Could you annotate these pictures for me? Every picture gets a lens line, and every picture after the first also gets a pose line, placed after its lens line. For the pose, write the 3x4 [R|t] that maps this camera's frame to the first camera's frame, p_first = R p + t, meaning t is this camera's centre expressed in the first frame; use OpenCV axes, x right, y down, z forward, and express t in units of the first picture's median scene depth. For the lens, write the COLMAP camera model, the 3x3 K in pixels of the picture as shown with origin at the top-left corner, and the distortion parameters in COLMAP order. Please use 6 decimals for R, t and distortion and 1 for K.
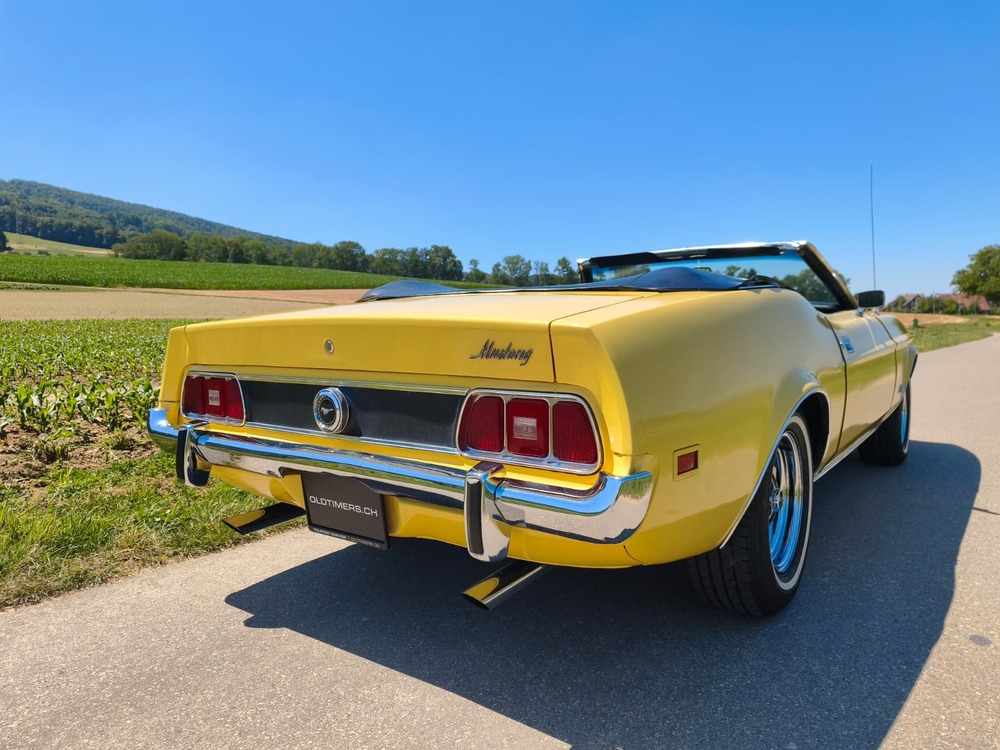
lens RADIAL K [[672.2, 0, 493.4], [0, 672.2, 375.6], [0, 0, 1]] dist [0.017911, -0.027519]
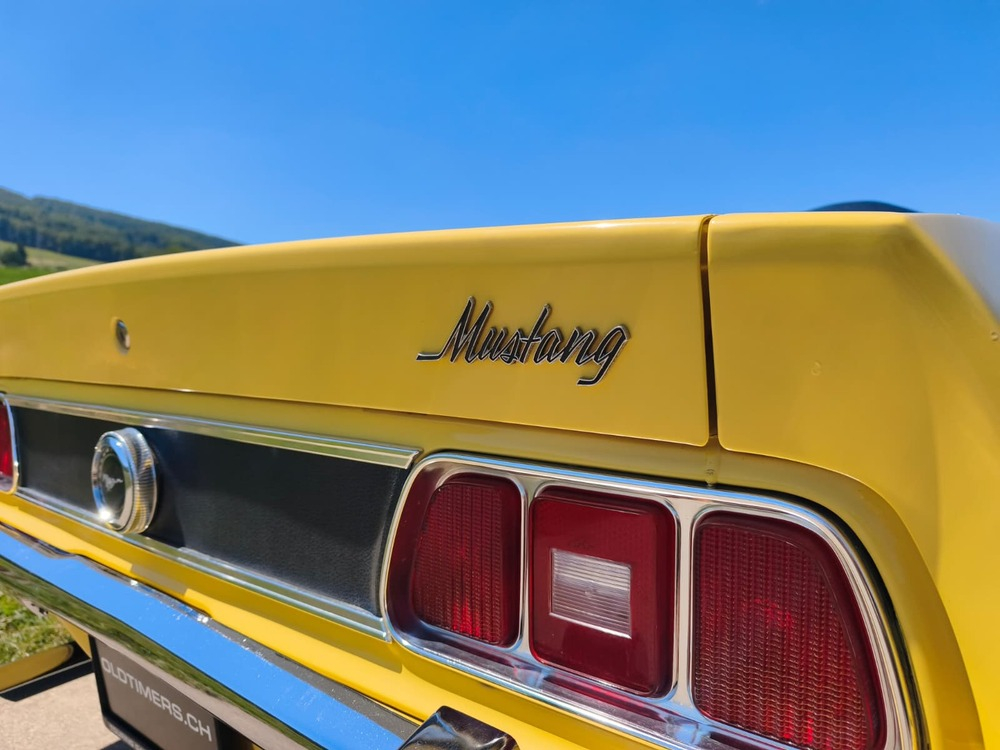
lens RADIAL K [[672.2, 0, 499.9], [0, 672.2, 377.5], [0, 0, 1]] dist [0.017911, -0.027519]
pose [[0.999834, 0.015825, -0.008982, 0.007561], [-0.016078, 0.999457, -0.028766, -0.008237], [0.008522, 0.028905, 0.999546, 0.667991]]
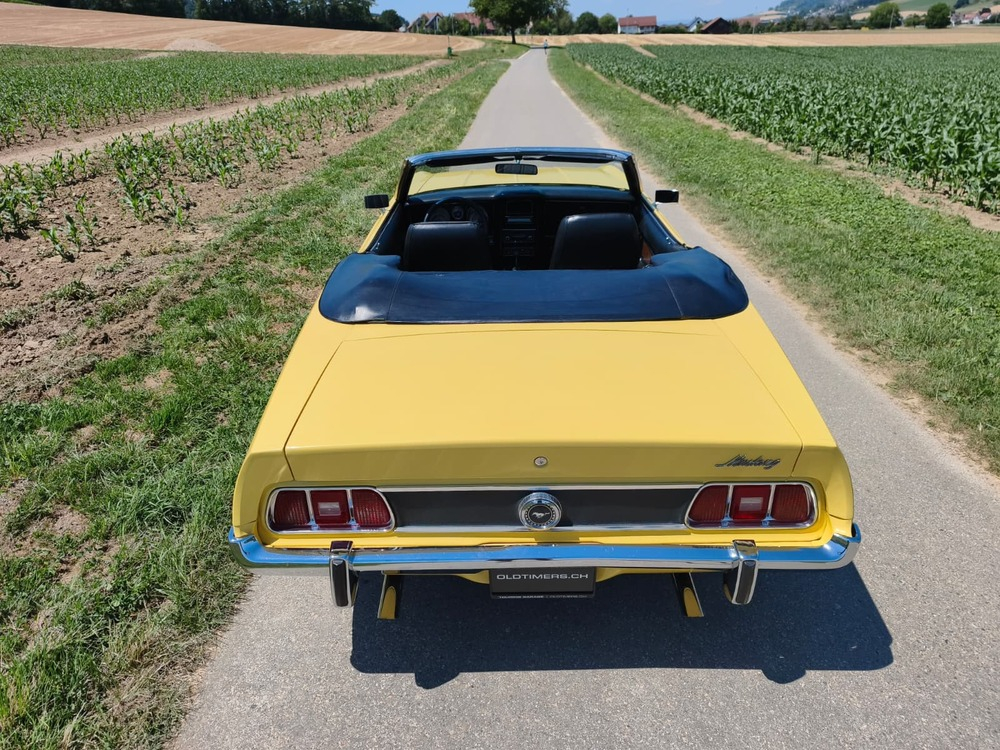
lens RADIAL K [[672.2, 0, 493.4], [0, 672.2, 378.3], [0, 0, 1]] dist [0.017911, -0.027519]
pose [[0.805448, -0.272486, 0.526313, -0.960206], [0.056770, 0.919430, 0.389134, -0.671245], [-0.589942, -0.283549, 0.756022, 0.352416]]
